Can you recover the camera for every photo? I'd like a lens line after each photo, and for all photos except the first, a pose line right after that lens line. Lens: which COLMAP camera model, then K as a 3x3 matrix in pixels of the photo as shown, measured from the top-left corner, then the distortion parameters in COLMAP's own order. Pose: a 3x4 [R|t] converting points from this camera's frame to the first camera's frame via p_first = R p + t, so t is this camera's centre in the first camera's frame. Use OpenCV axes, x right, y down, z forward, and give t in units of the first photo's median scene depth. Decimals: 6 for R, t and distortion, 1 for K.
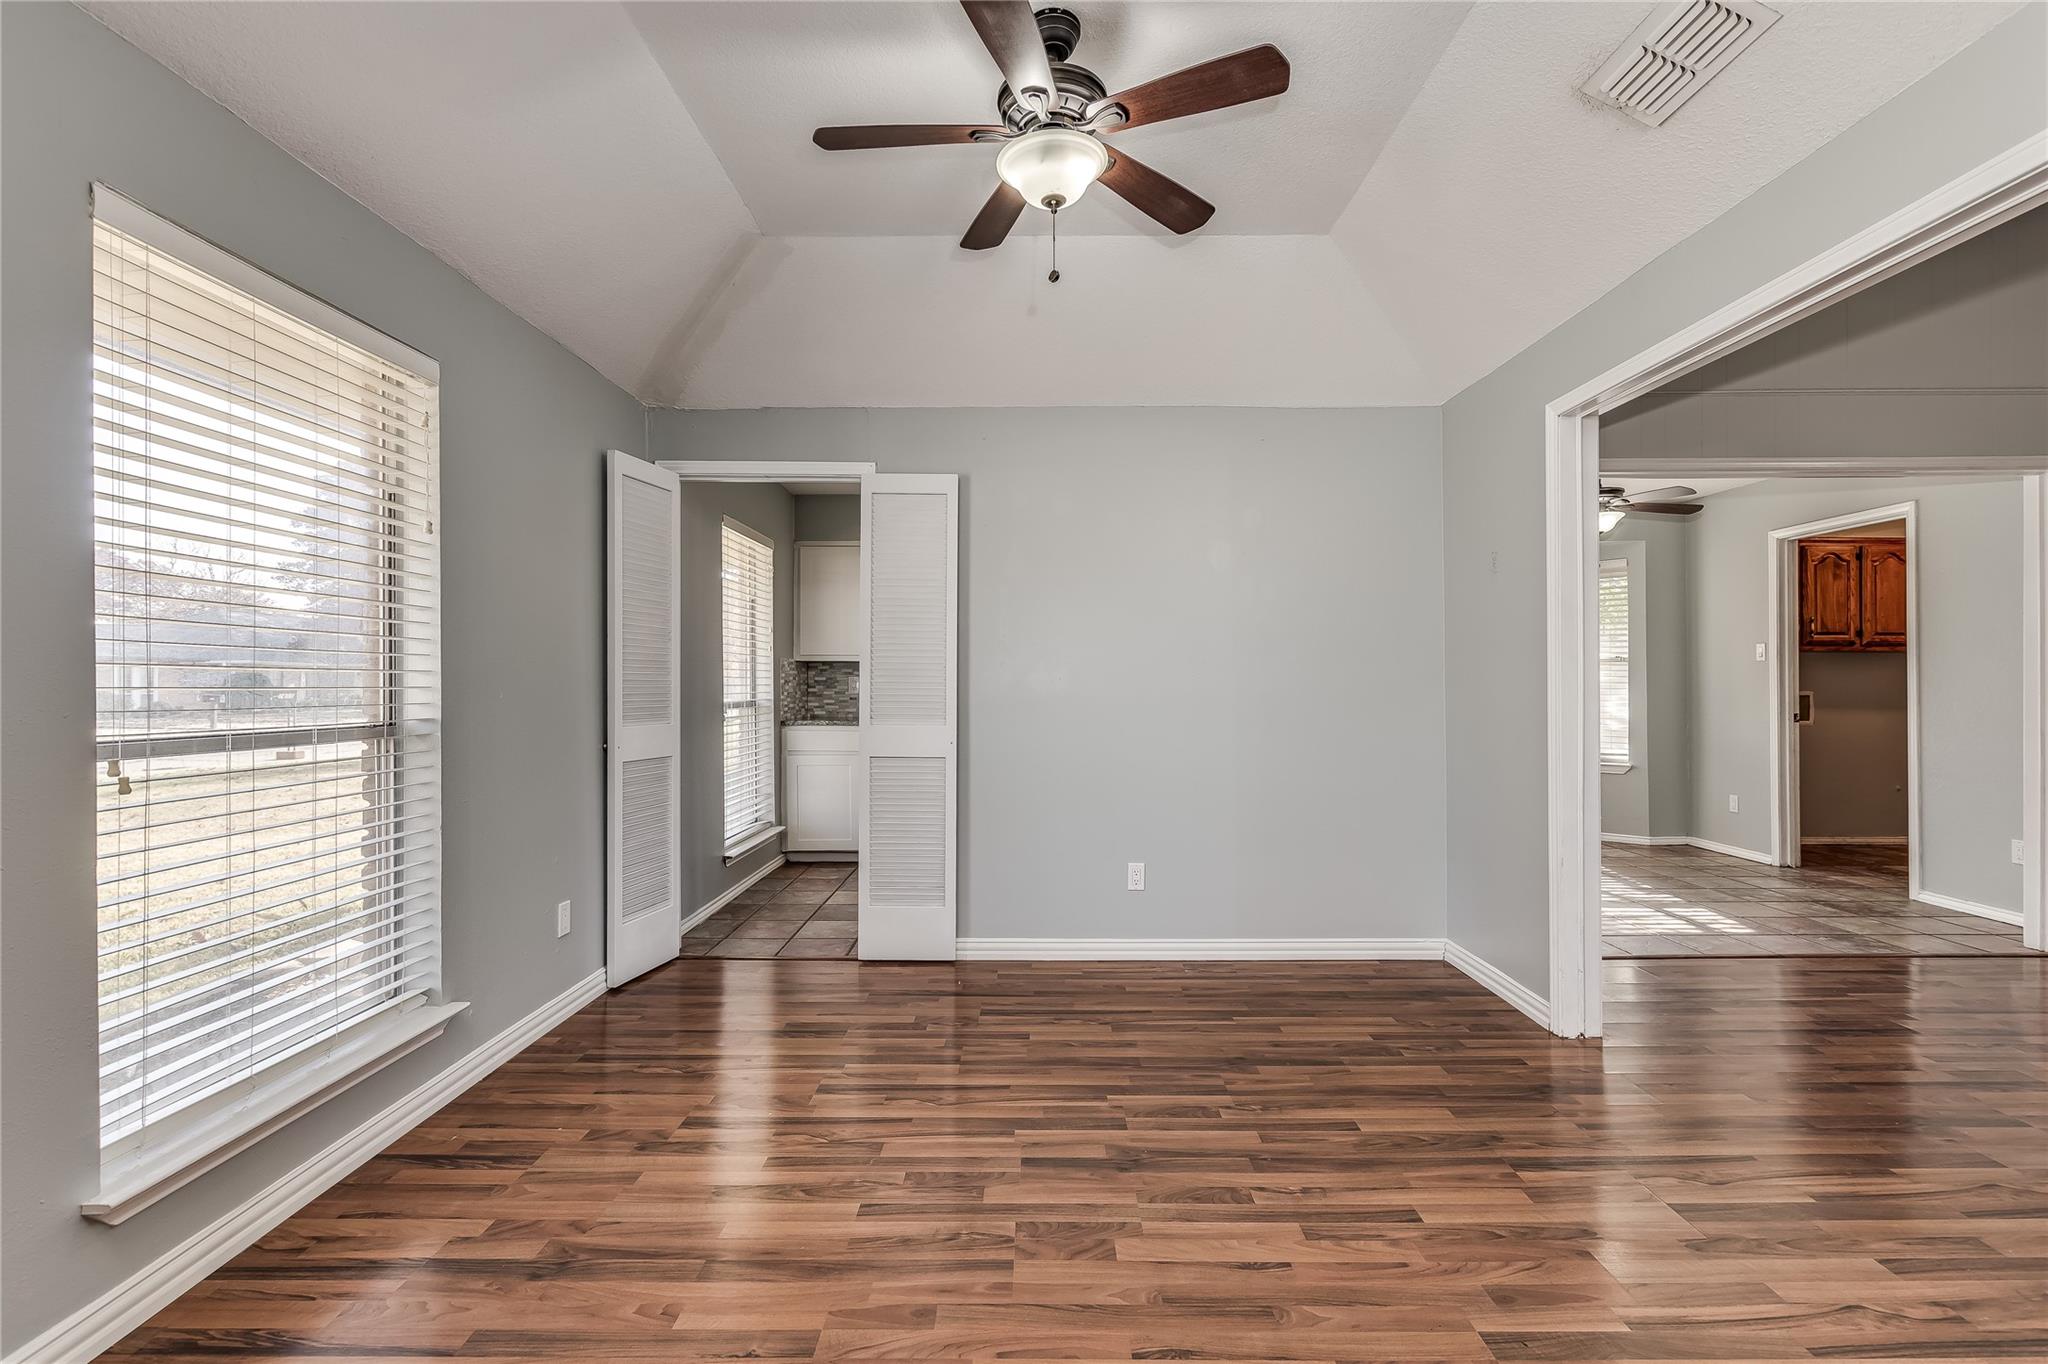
lens RADIAL K [[881.2, 0, 1021.7], [0, 881.2, 677.1], [0, 0, 1]] dist [-0.000935, -0.000791]
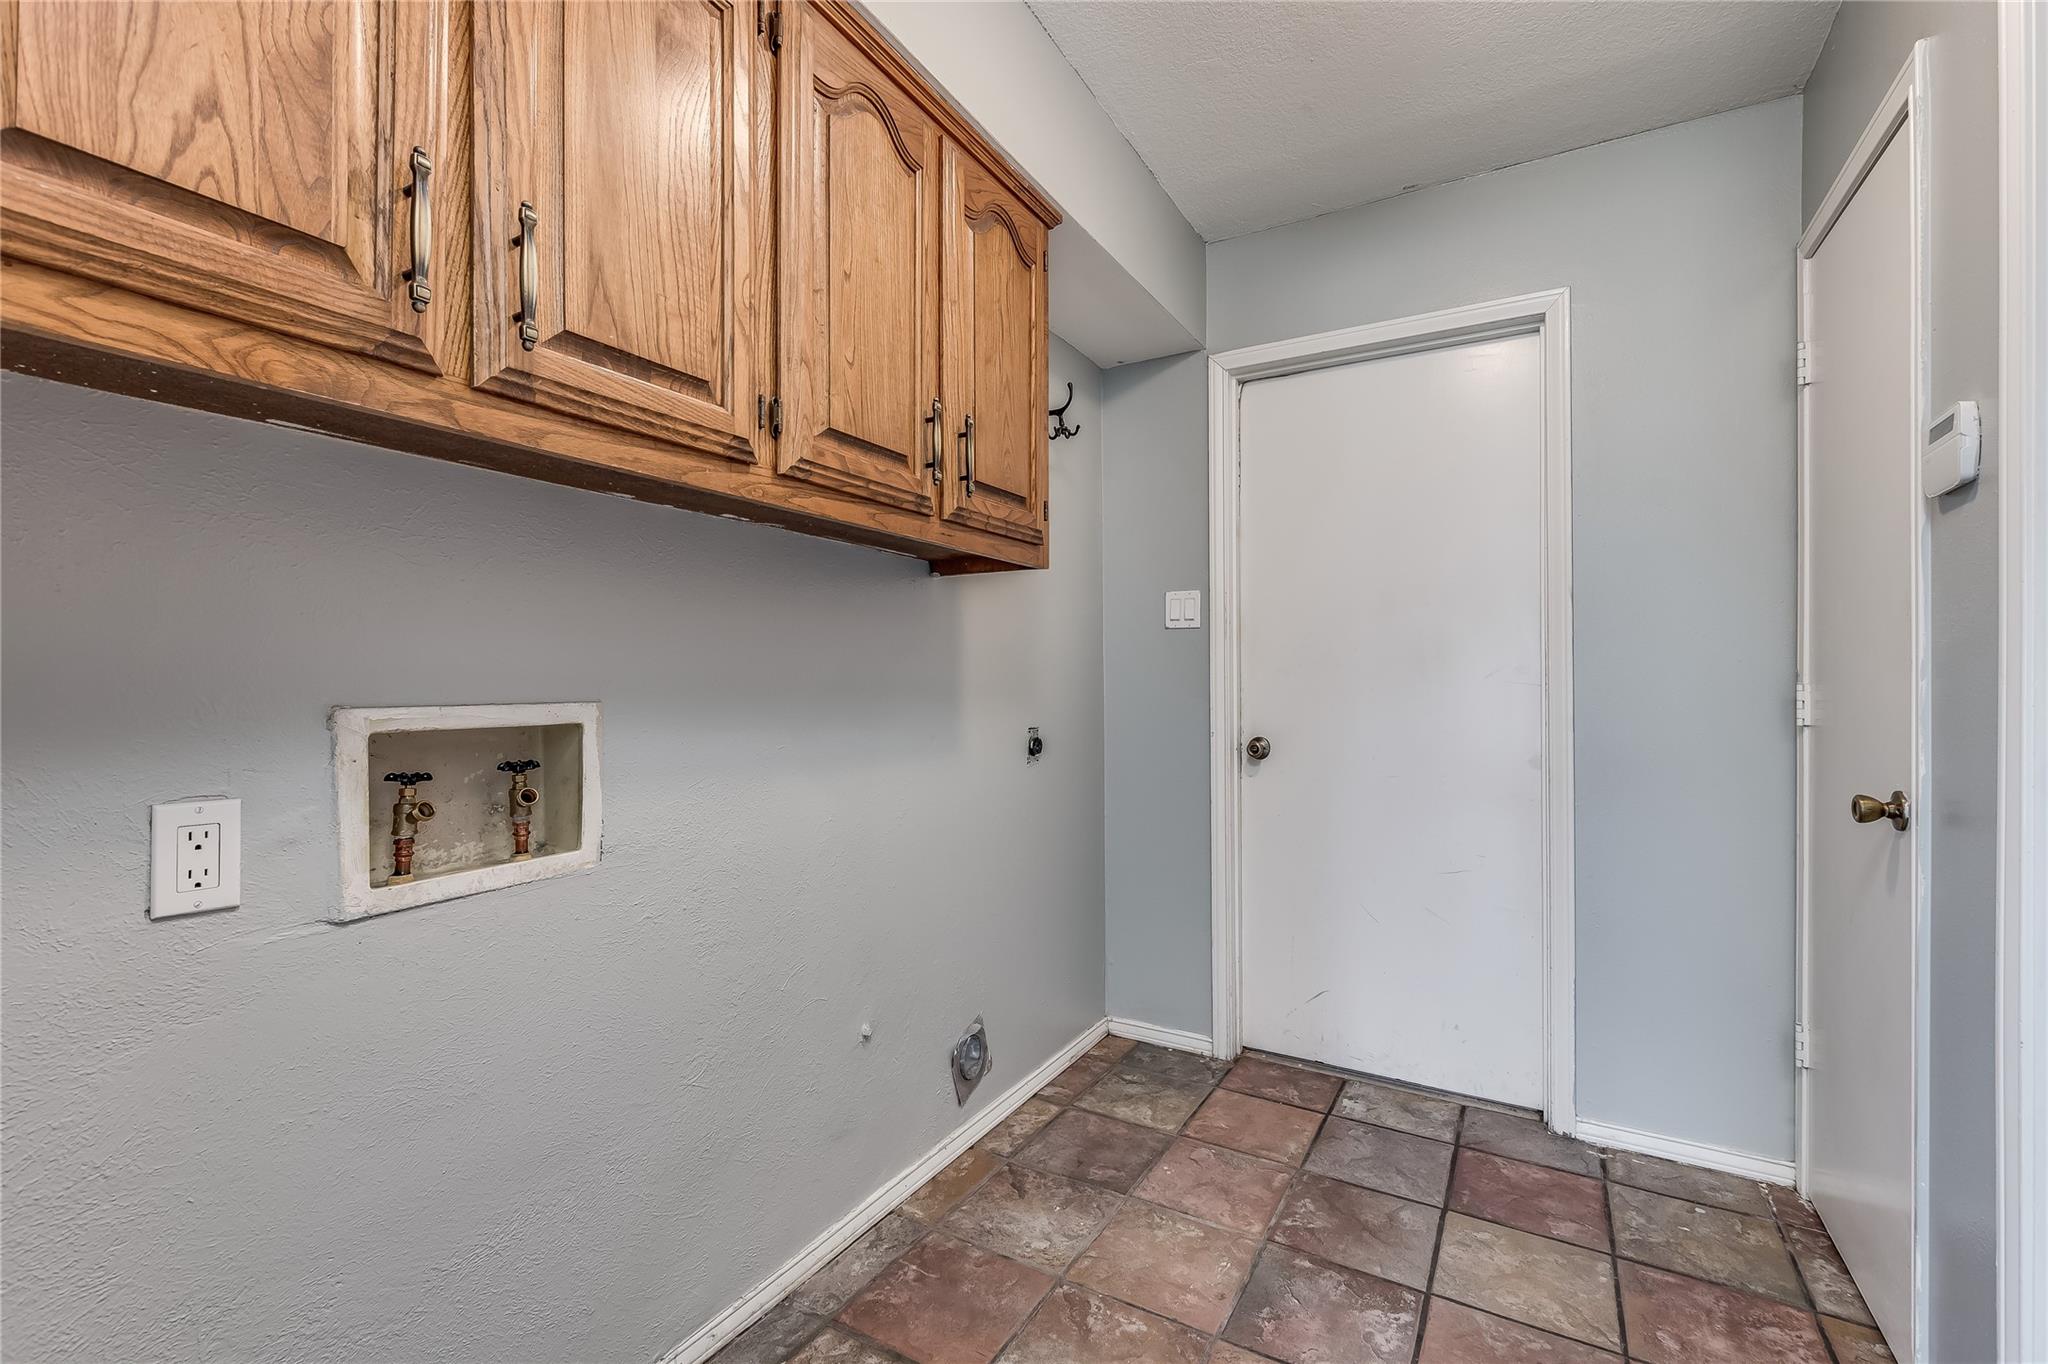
lens RADIAL K [[881.2, 0, 1017.1], [0, 881.2, 683.8], [0, 0, 1]] dist [-0.000935, -0.000791]
pose [[0.491181, -0.000300, 0.871058, 0.809143], [-0.004324, 0.999987, 0.002783, 0.010522], [-0.871047, -0.005133, 0.491173, 0.856389]]
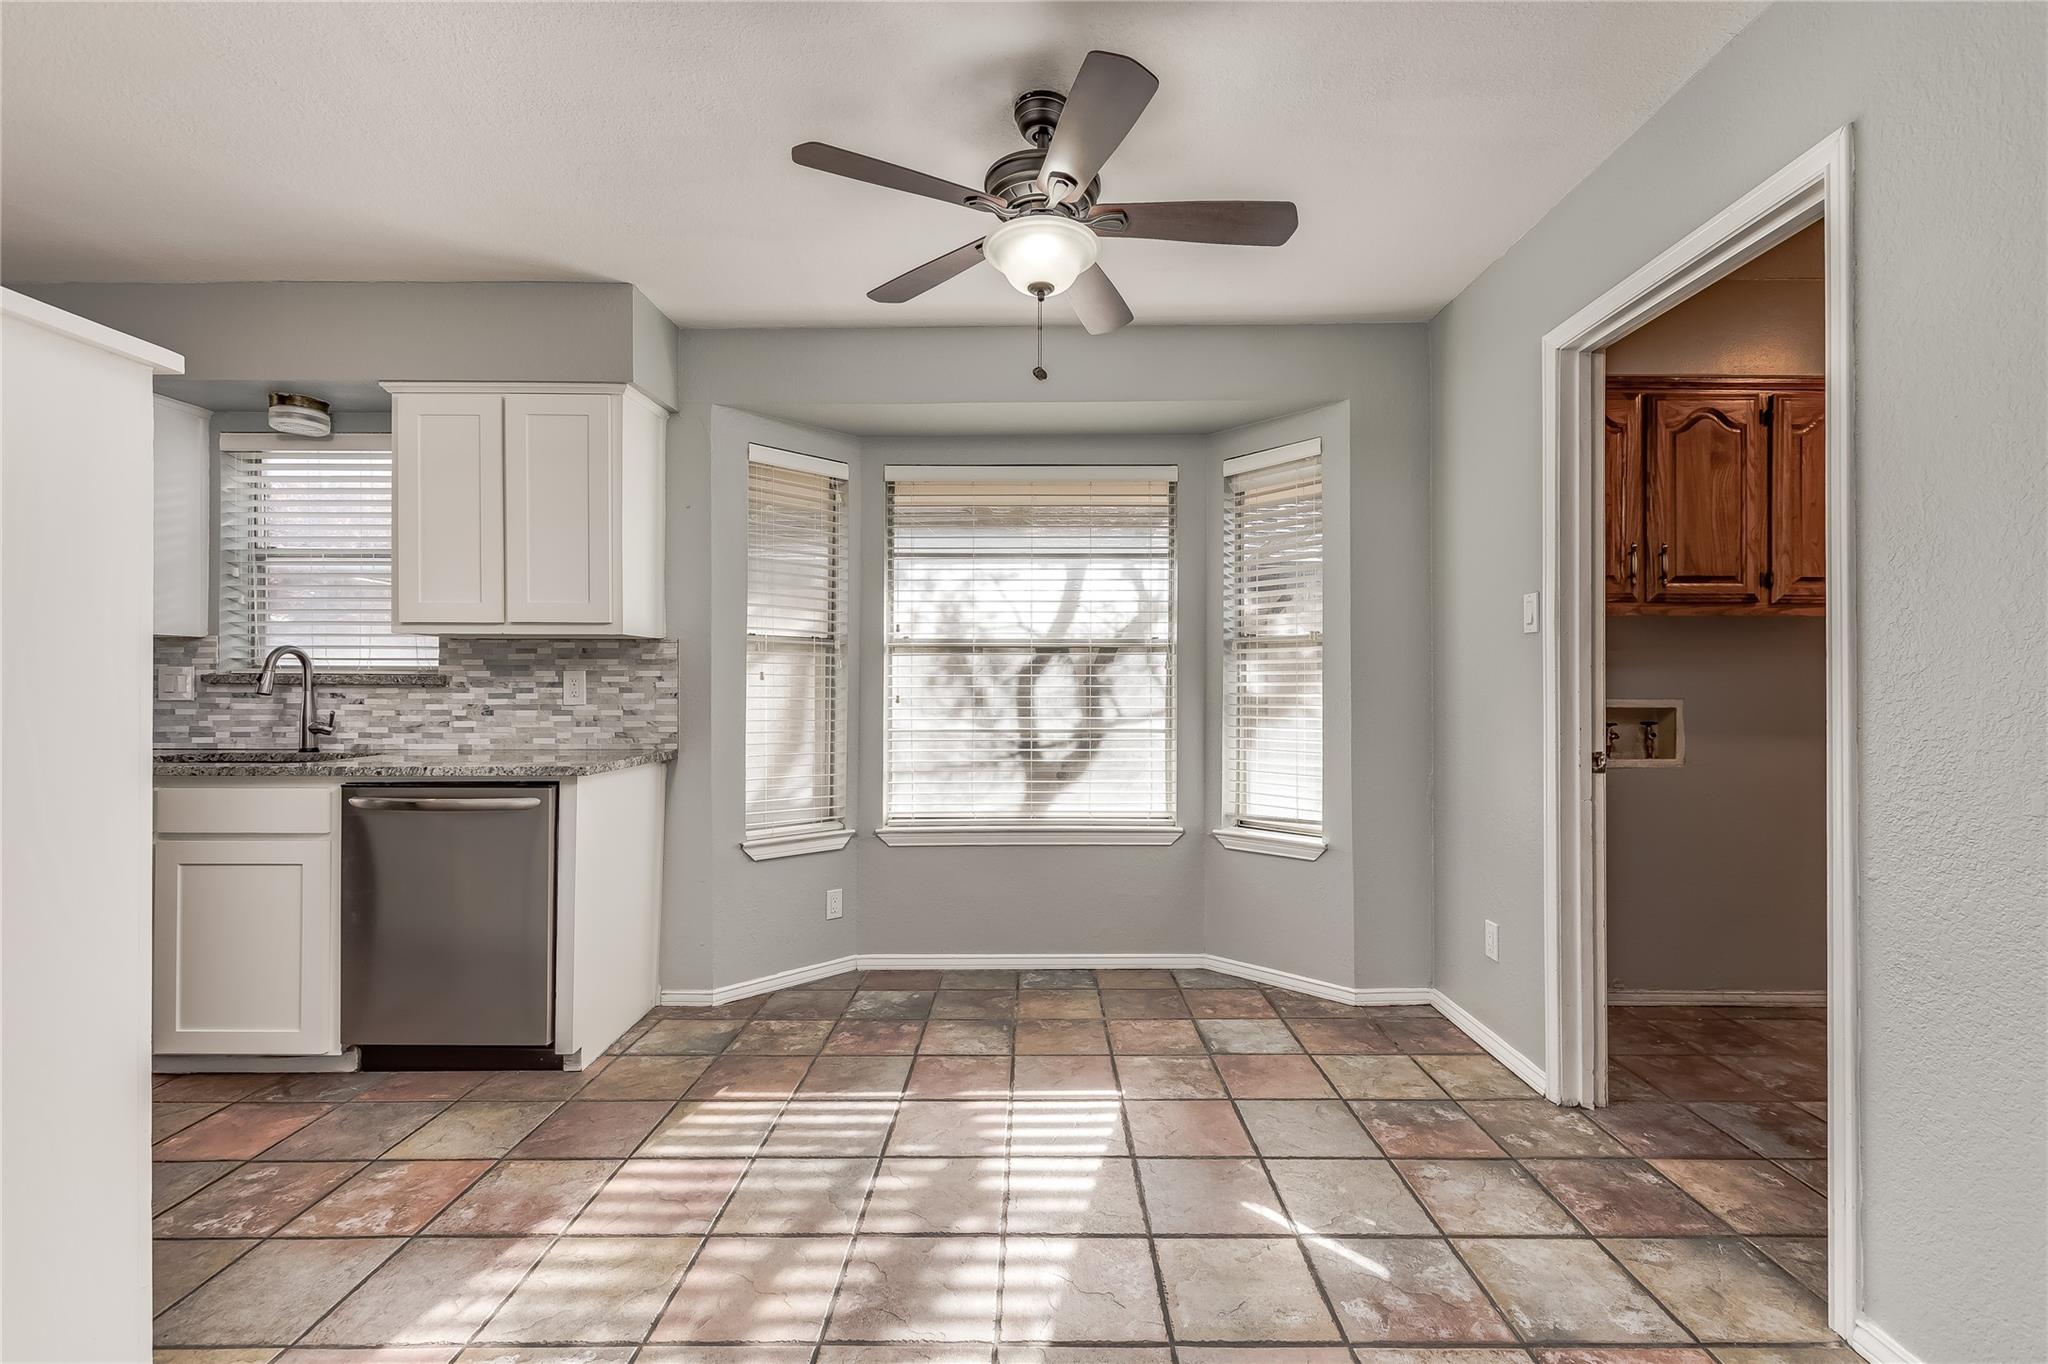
lens RADIAL K [[881.2, 0, 1030.1], [0, 881.2, 685.5], [0, 0, 1]] dist [-0.000935, -0.000791]
pose [[0.999986, 0.005168, -0.001109, 0.554232], [-0.005165, 0.999984, 0.002273, 0.009070], [0.001121, -0.002267, 0.999997, 0.522256]]
